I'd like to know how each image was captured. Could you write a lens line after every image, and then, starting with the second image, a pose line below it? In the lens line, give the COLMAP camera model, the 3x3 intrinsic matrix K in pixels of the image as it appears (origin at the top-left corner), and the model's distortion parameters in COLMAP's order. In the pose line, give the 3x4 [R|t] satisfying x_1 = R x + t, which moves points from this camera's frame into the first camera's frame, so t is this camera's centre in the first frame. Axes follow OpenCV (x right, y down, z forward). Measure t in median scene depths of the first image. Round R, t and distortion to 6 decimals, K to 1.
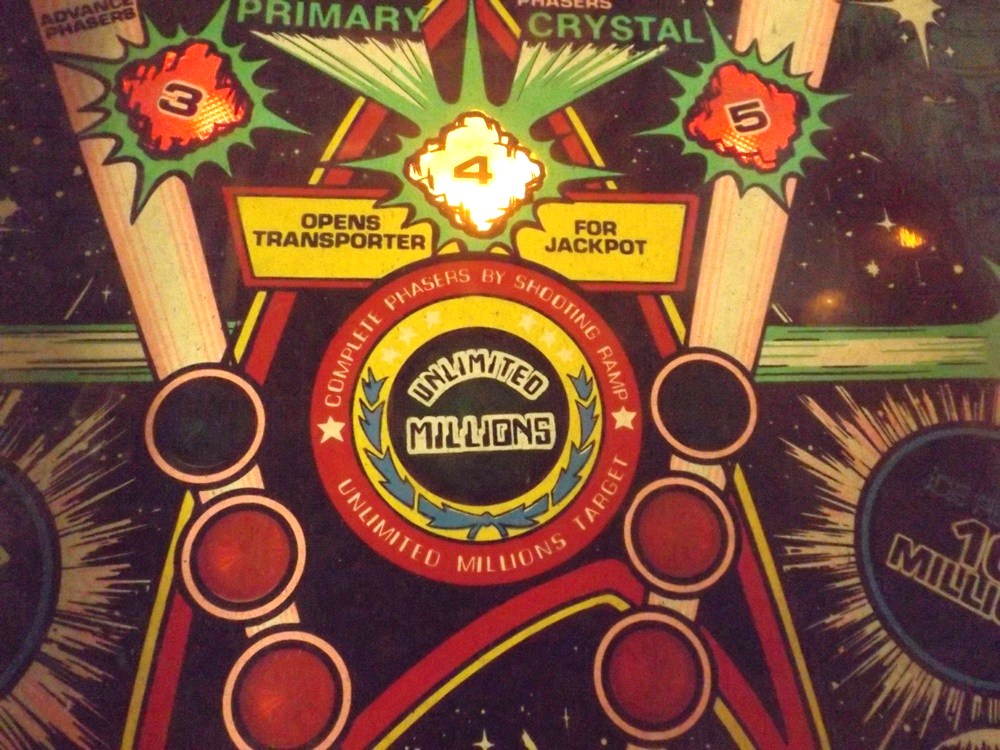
lens RADIAL K [[728.1, 0, 501.6], [0, 728.1, 381.9], [0, 0, 1]] dist [0.034292, -0.030748]
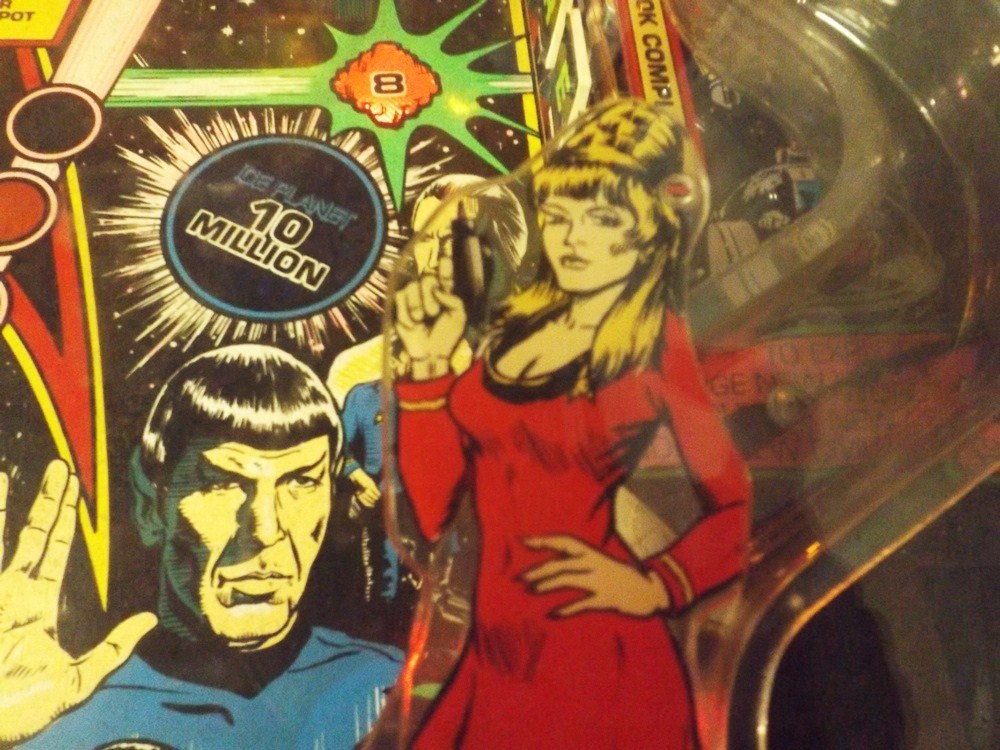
lens RADIAL K [[728.1, 0, 489.9], [0, 728.1, 376.8], [0, 0, 1]] dist [0.034292, -0.030748]
pose [[0.998291, -0.050529, 0.029348, 0.983677], [0.053604, 0.991836, -0.115705, 0.658326], [-0.023262, 0.117080, 0.992850, -0.187642]]
